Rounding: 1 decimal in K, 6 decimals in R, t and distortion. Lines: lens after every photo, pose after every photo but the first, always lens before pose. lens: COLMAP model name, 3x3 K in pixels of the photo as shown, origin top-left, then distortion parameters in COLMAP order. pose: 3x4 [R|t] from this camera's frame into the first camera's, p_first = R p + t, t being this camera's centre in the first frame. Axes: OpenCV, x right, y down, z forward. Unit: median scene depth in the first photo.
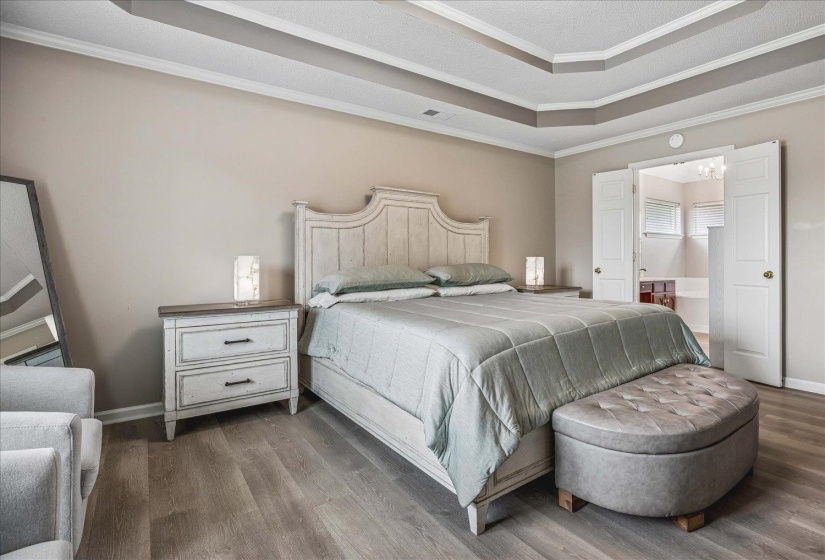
lens RADIAL K [[419.6, 0, 436.6], [0, 419.6, 260.5], [0, 0, 1]] dist [-0.000892, -0.000108]
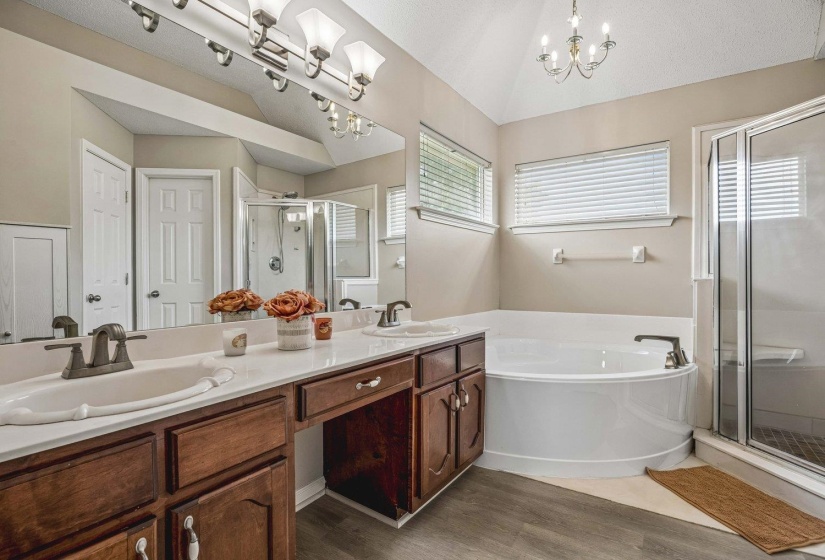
lens RADIAL K [[387.8, 0, 414.6], [0, 387.8, 281.9], [0, 0, 1]] dist [-0.012649, -0.000005]
pose [[0.939043, -0.008209, 0.343701, 0.545943], [0.002893, 0.999868, 0.015978, 0.000083], [-0.343787, -0.014010, 0.938943, 0.972708]]
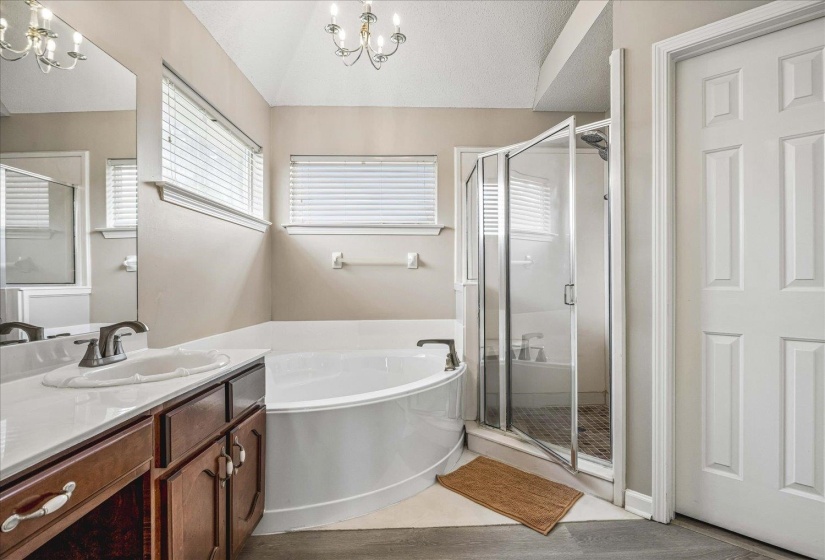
lens RADIAL K [[387.8, 0, 414.6], [0, 387.8, 281.9], [0, 0, 1]] dist [-0.012649, -0.000005]
pose [[0.583862, -0.005432, 0.811834, 0.578334], [0.004361, 0.999984, 0.003555, -0.000055], [-0.811841, 0.001464, 0.583877, 1.061478]]
